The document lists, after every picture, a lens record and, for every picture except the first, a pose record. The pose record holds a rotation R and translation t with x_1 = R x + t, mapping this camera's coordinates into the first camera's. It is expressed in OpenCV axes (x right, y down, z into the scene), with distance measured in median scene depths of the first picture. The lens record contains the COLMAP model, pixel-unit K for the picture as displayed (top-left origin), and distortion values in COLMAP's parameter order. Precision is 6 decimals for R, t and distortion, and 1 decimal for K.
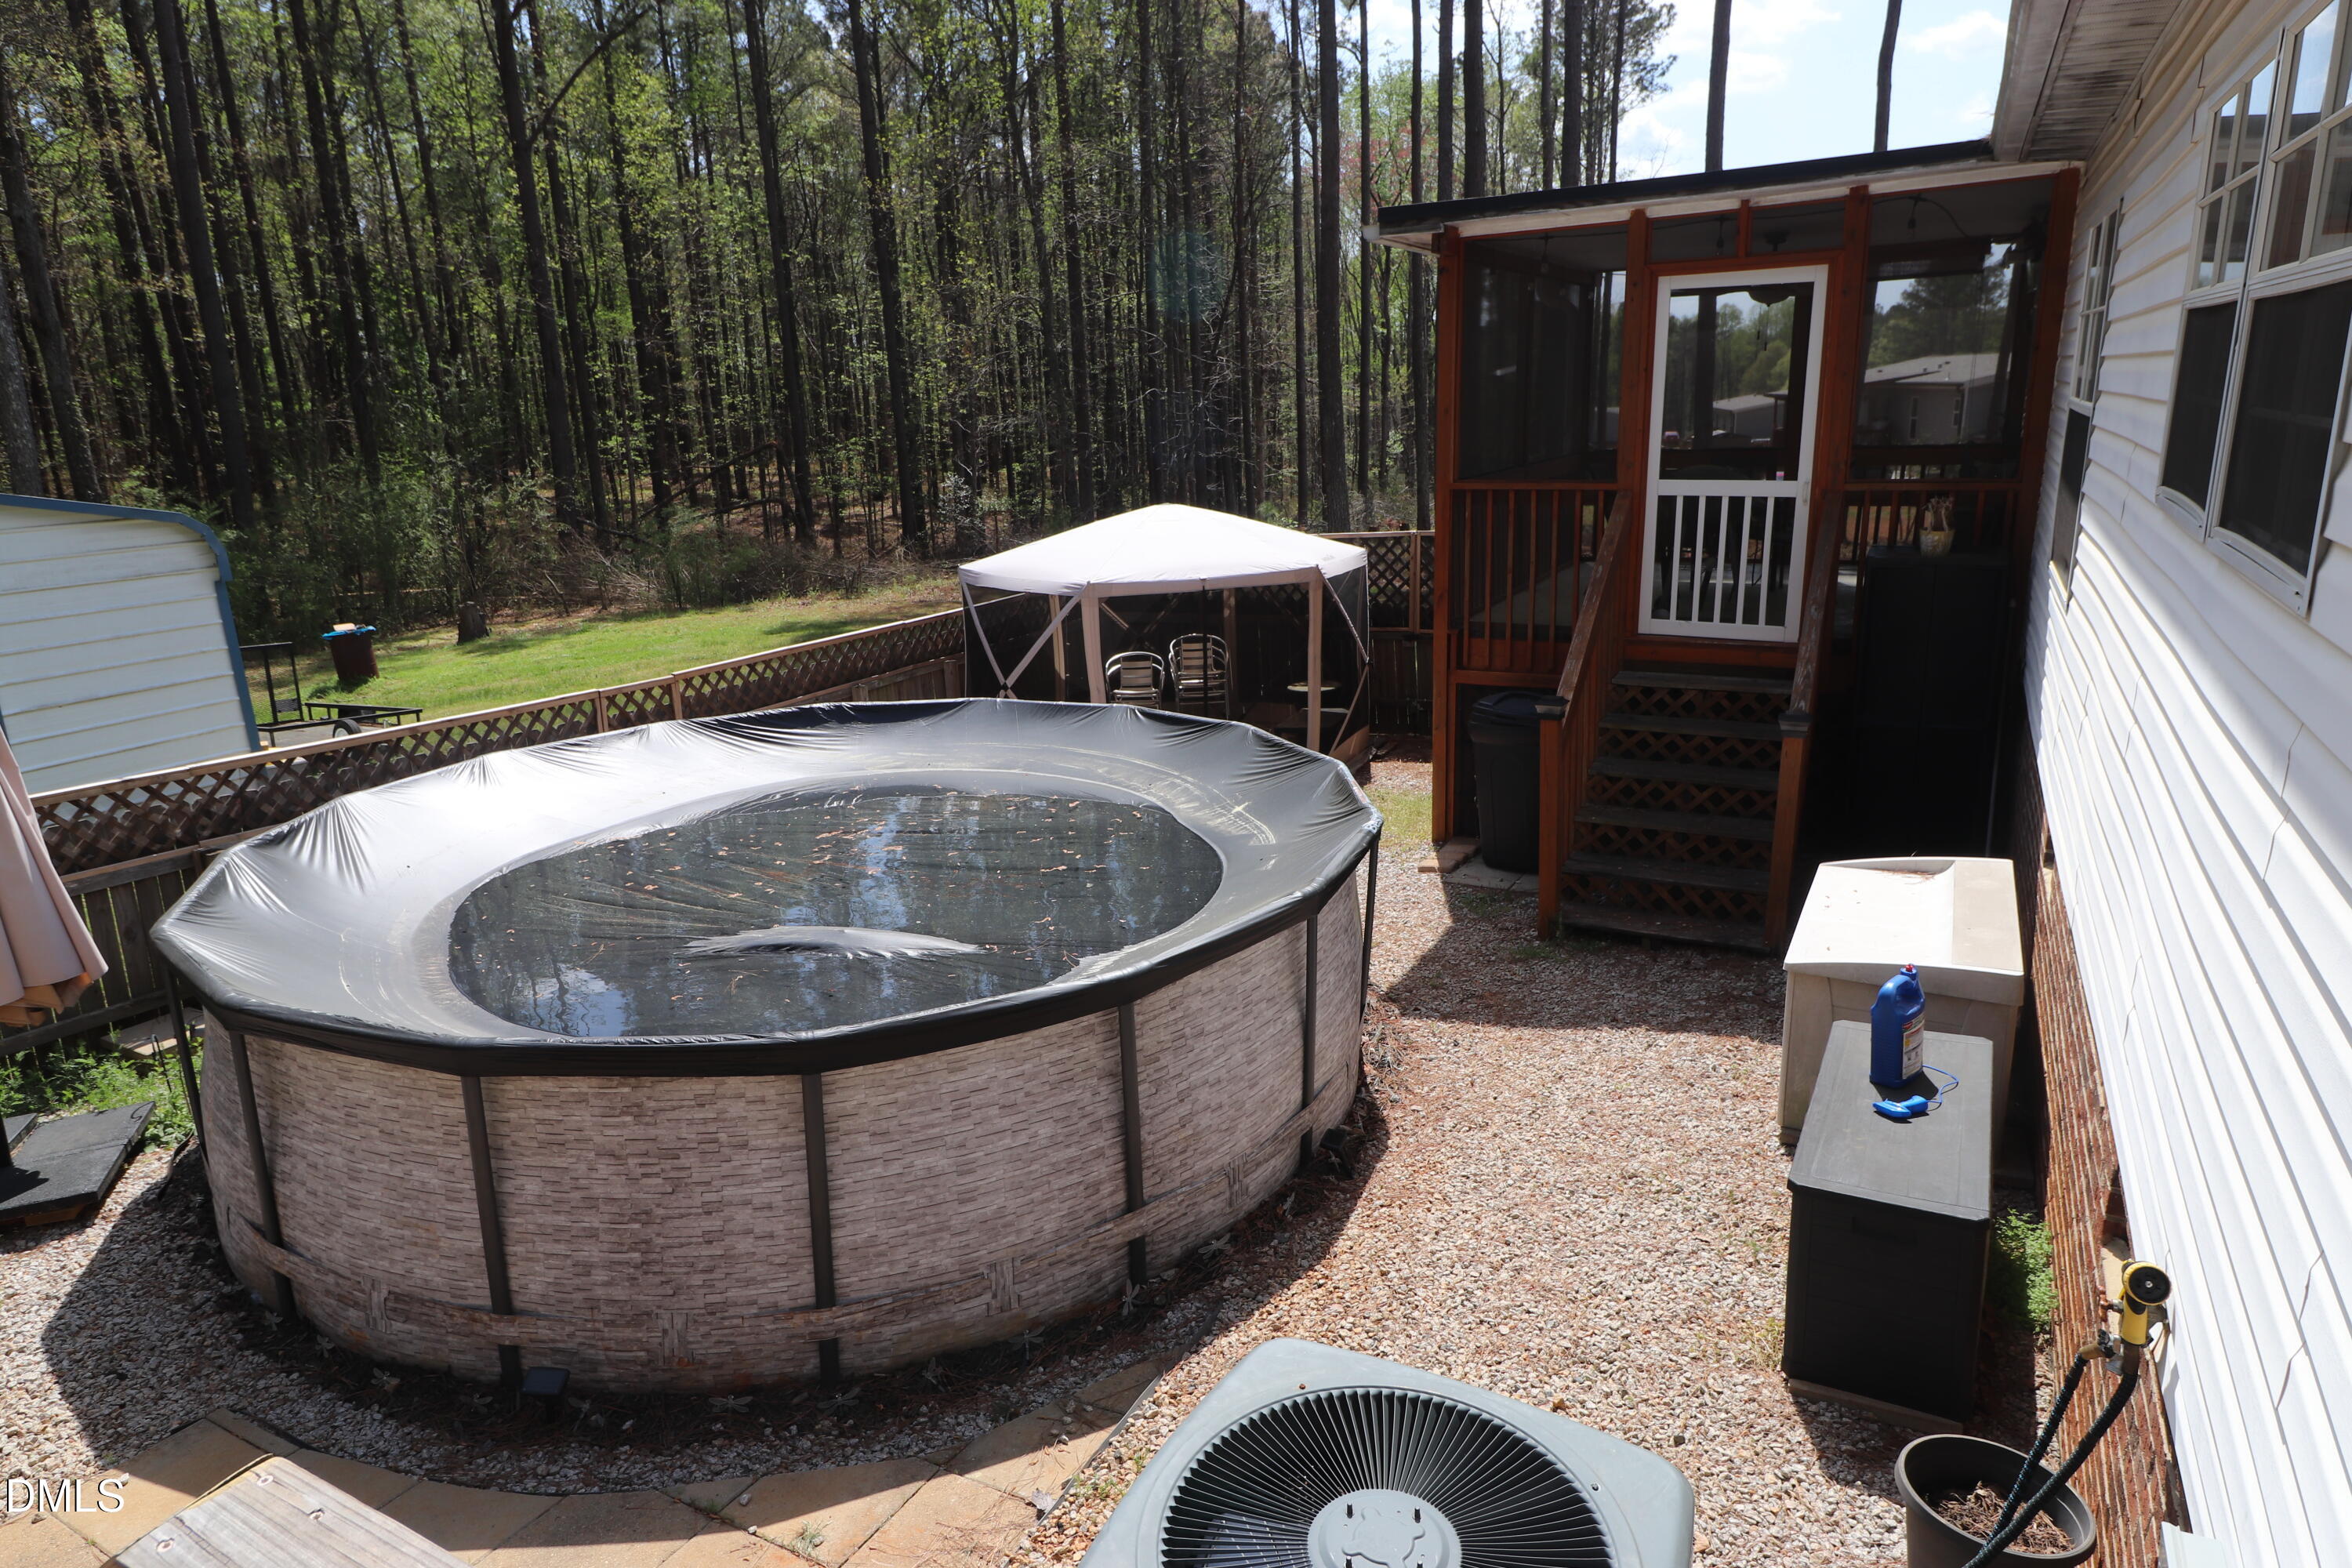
lens RADIAL K [[1355.4, 0, 1176.0], [0, 1355.4, 784.0], [0, 0, 1]] dist [0.004226, 0.000345]
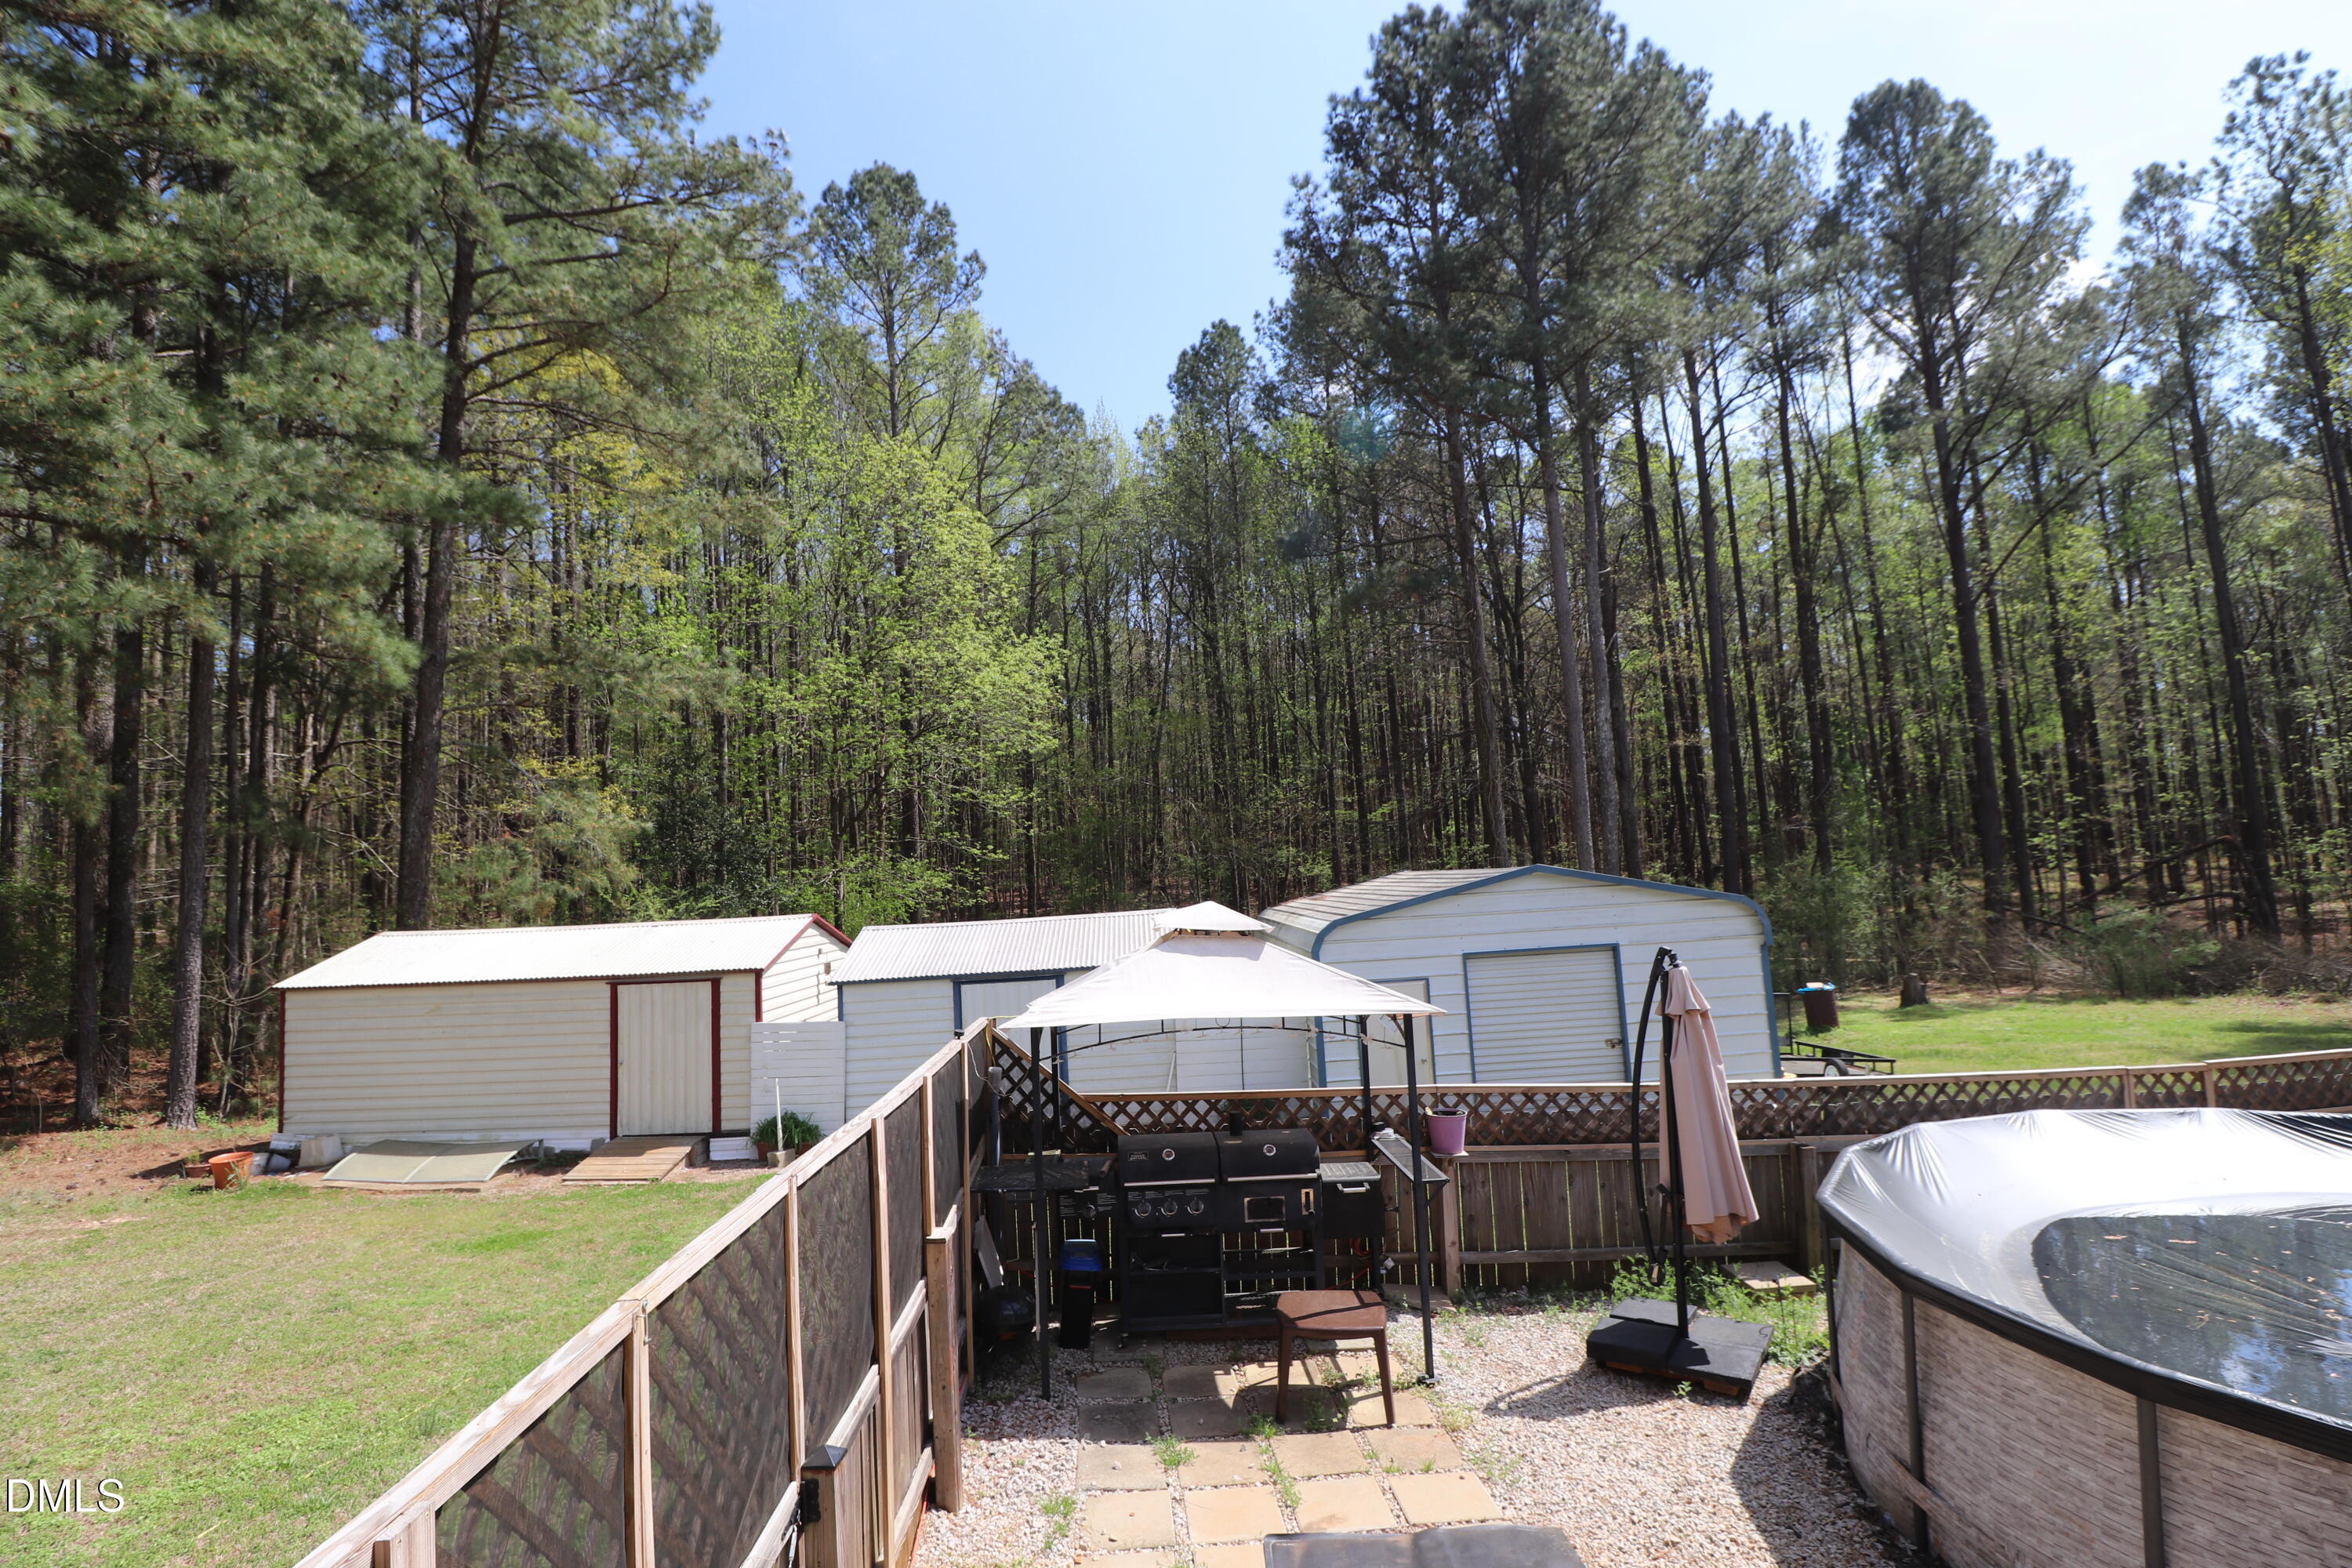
lens RADIAL K [[1111.8, 0, 1176.0], [0, 1111.8, 784.0], [0, 0, 1]] dist [-0.003518, -0.009850]
pose [[0.533348, -0.056901, -0.843980, -0.071695], [-0.192355, 0.963438, -0.186512, 0.021809], [0.823735, 0.261819, 0.502903, -0.123070]]
